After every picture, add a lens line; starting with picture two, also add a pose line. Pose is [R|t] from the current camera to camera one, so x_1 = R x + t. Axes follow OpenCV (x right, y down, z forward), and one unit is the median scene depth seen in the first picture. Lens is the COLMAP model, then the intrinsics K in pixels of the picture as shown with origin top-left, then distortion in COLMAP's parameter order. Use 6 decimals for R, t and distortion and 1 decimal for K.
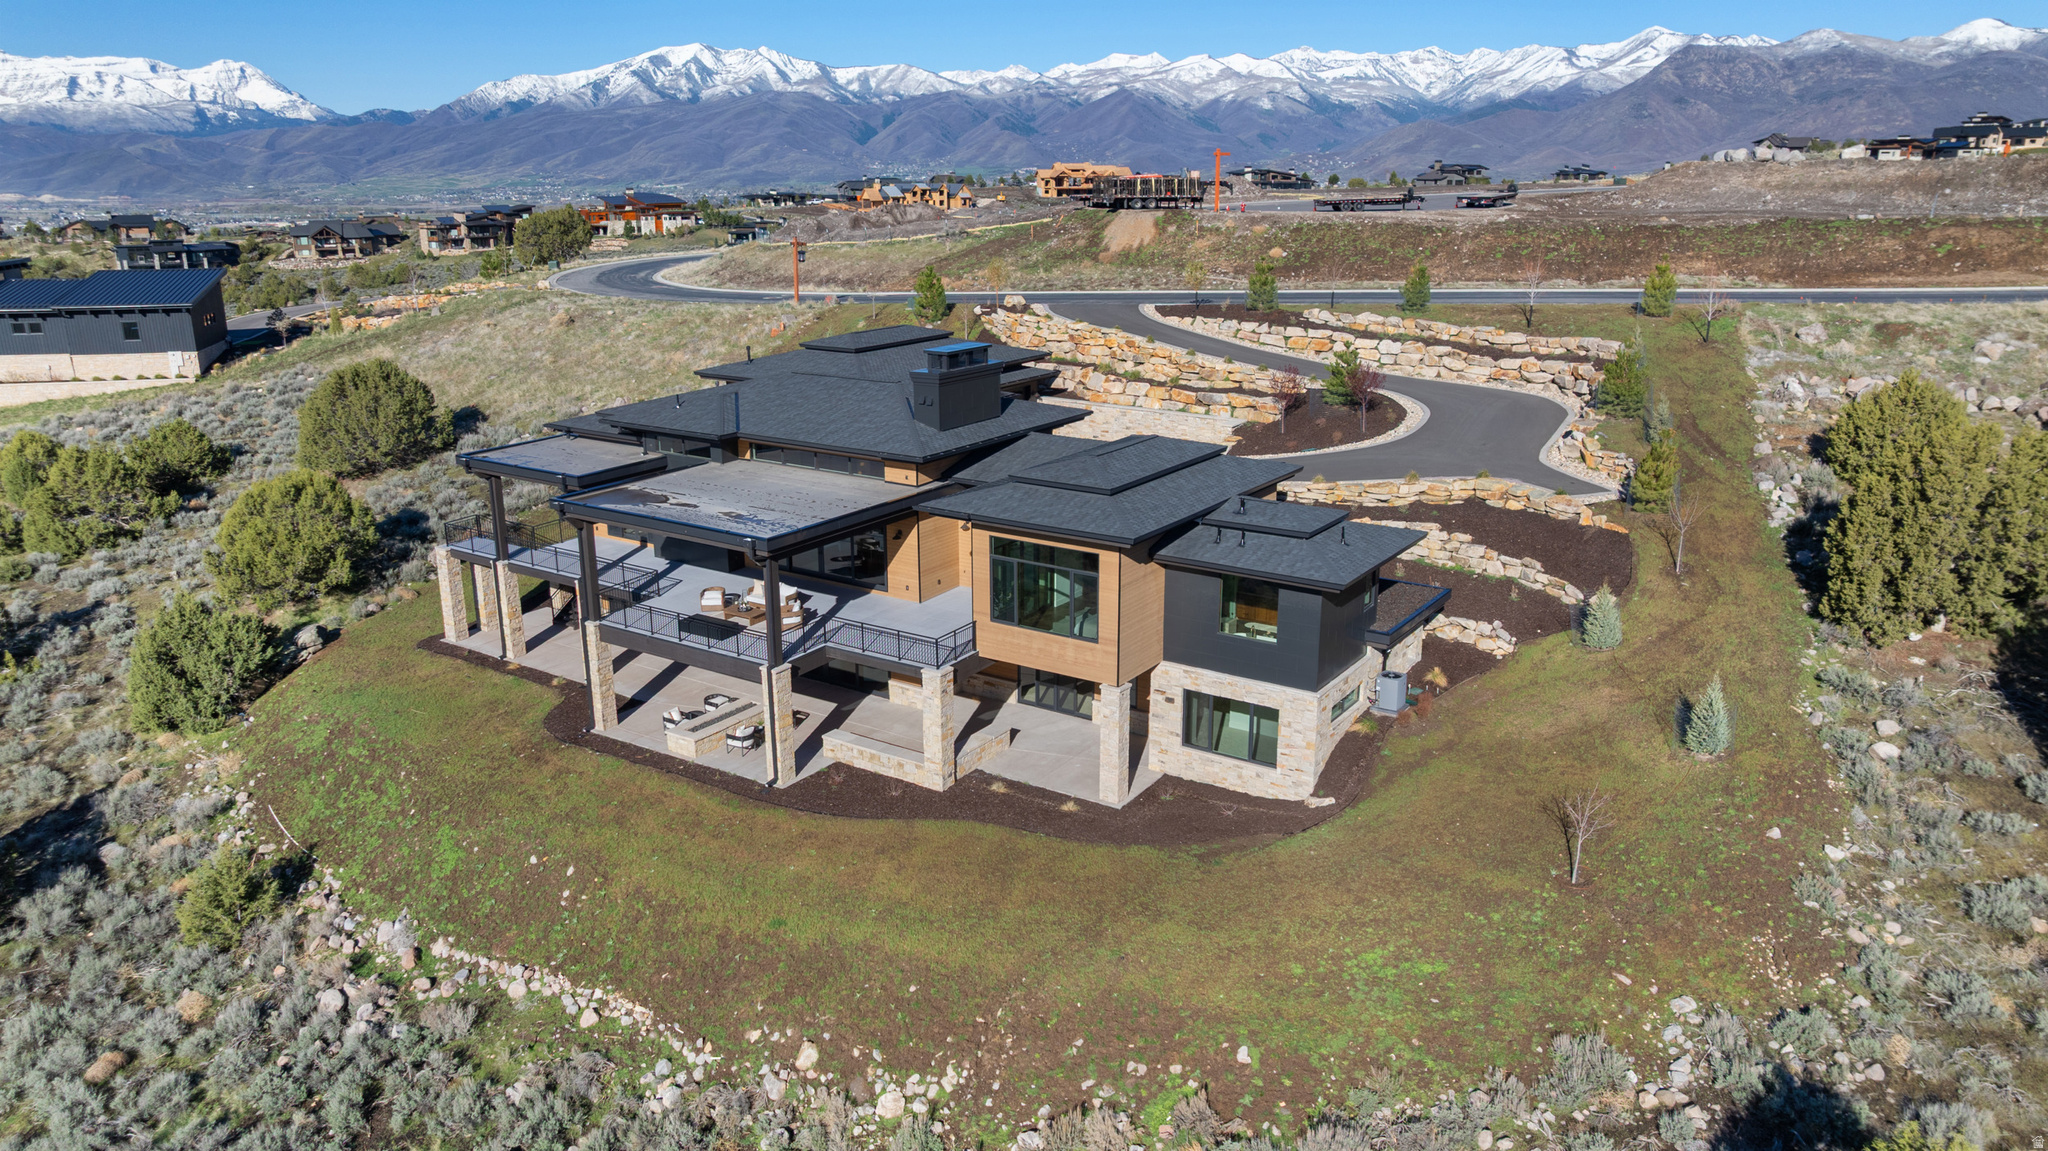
lens RADIAL K [[1450.5, 0, 1024.0], [0, 1450.5, 575.5], [0, 0, 1]] dist [-0.054627, 0.065981]
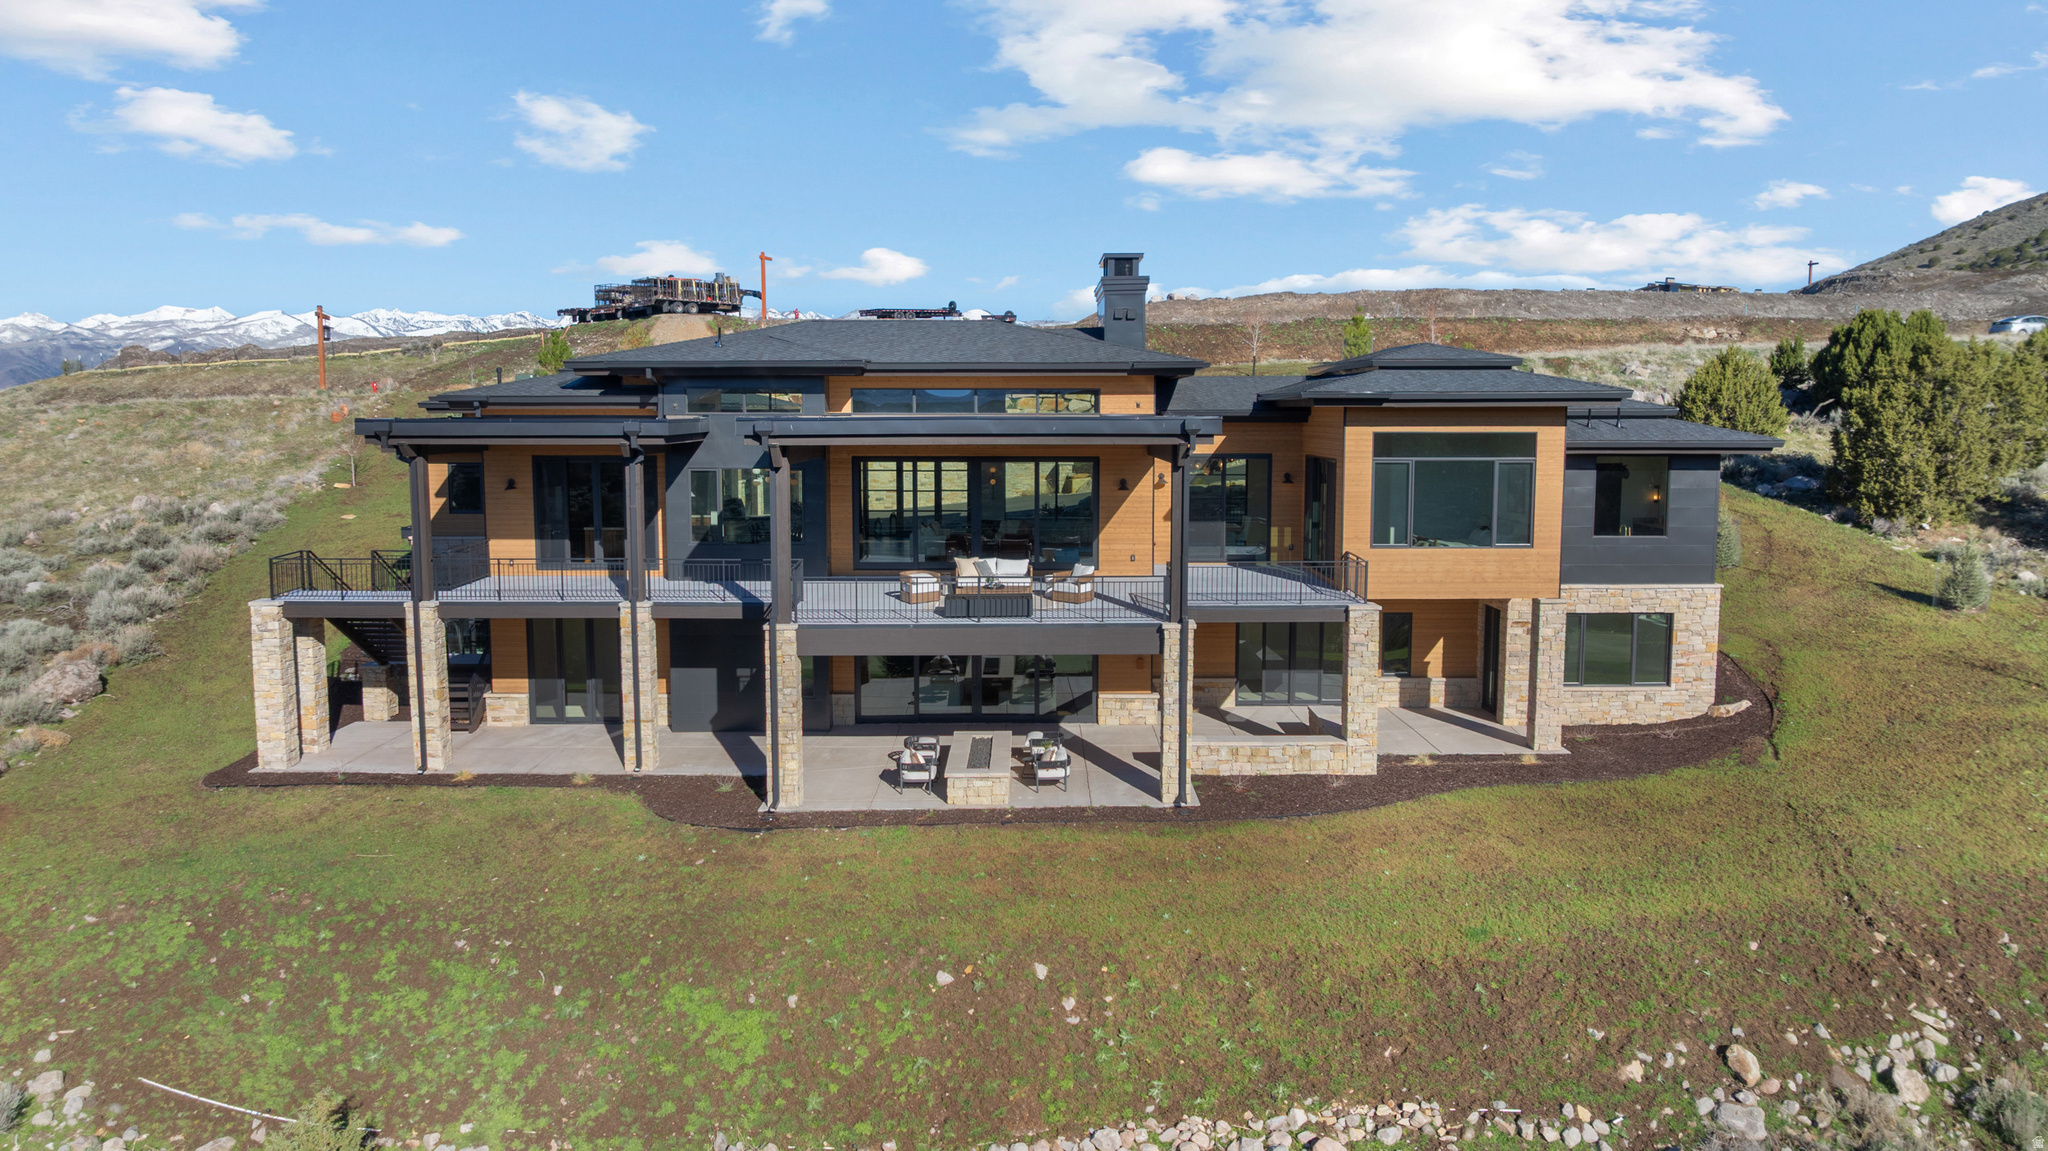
lens RADIAL K [[1442.1, 0, 1024.0], [0, 1442.1, 575.5], [0, 0, 1]] dist [-0.015525, 0.003890]
pose [[0.828894, -0.059021, 0.556283, -0.516791], [0.153822, 0.980133, -0.125213, 0.097216], [-0.537841, 0.189357, 0.821506, 0.398244]]
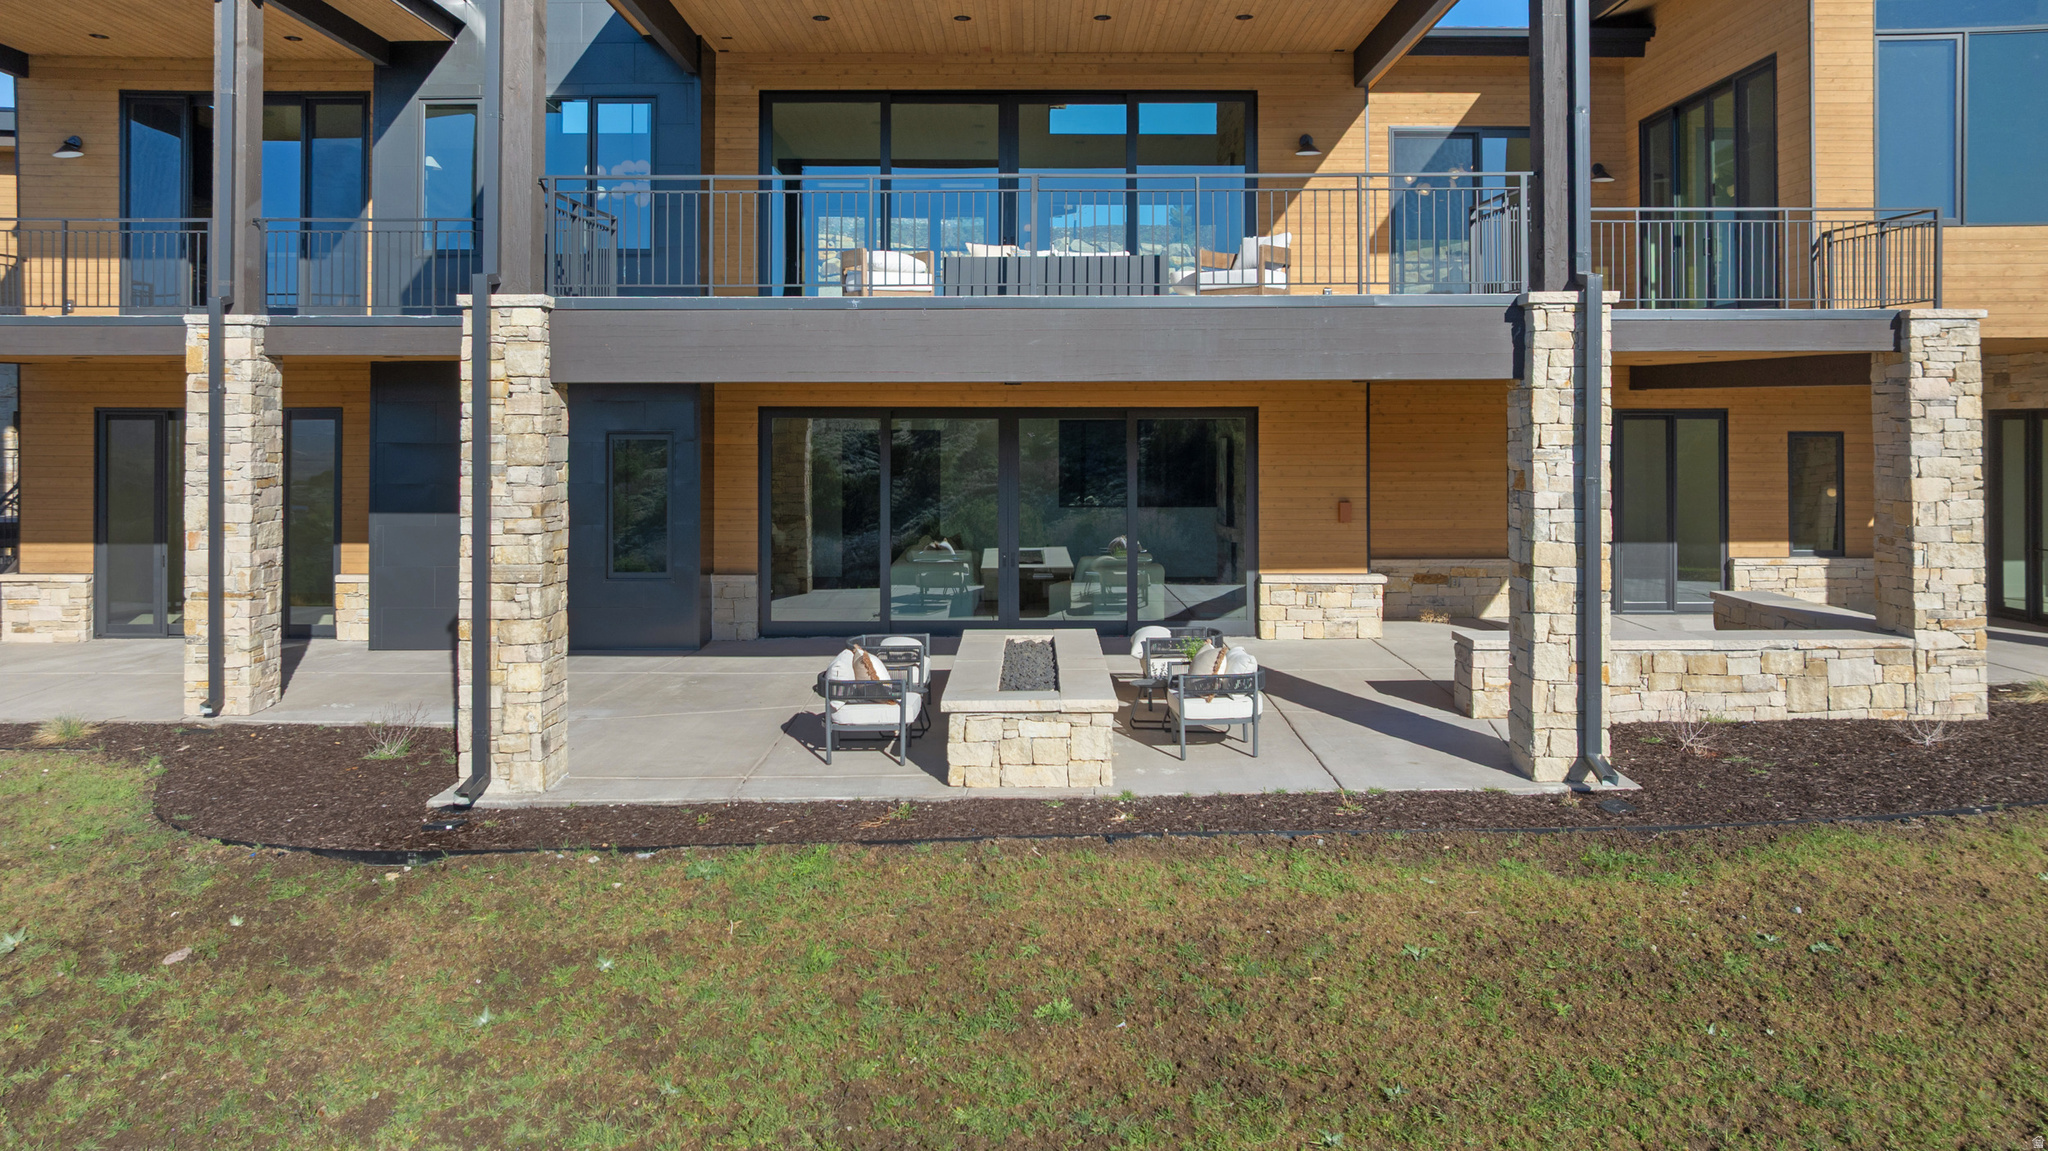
lens RADIAL K [[1485.8, 0, 1026.9], [0, 1485.8, 414.1], [0, 0, 1]] dist [-0.021038, 0.009340]
pose [[0.829174, 0.009499, 0.558909, -0.338242], [0.154390, 0.957071, -0.245313, 0.112935], [-0.537246, 0.289697, 0.792112, 0.713385]]
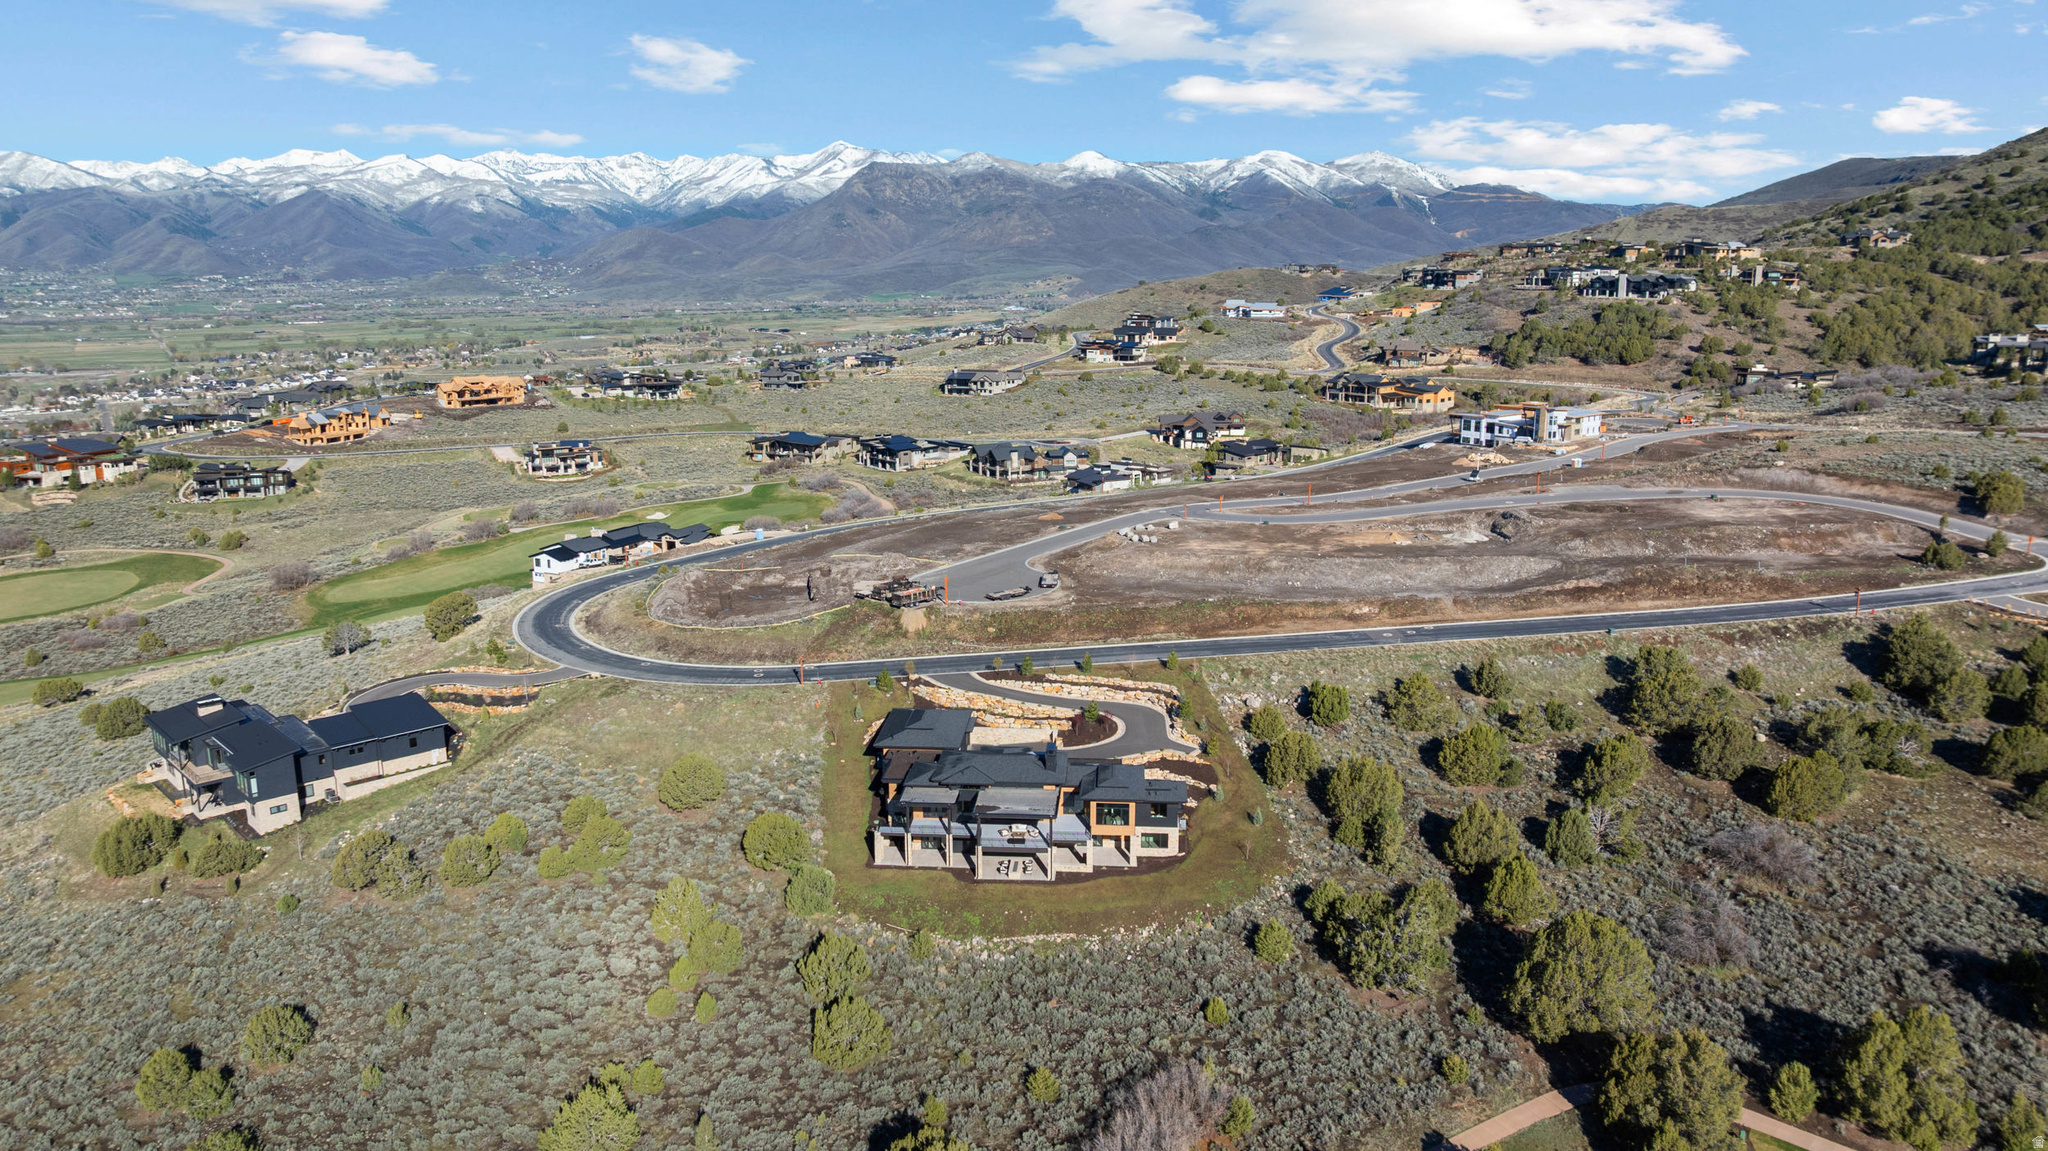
lens RADIAL K [[1444.0, 0, 1024.0], [0, 1444.0, 575.5], [0, 0, 1]] dist [0.008276, -0.063492]
pose [[0.869460, -0.105417, 0.482625, -1.660892], [0.135793, 0.990332, -0.028322, -0.455353], [-0.474973, 0.090162, 0.875369, -1.950609]]
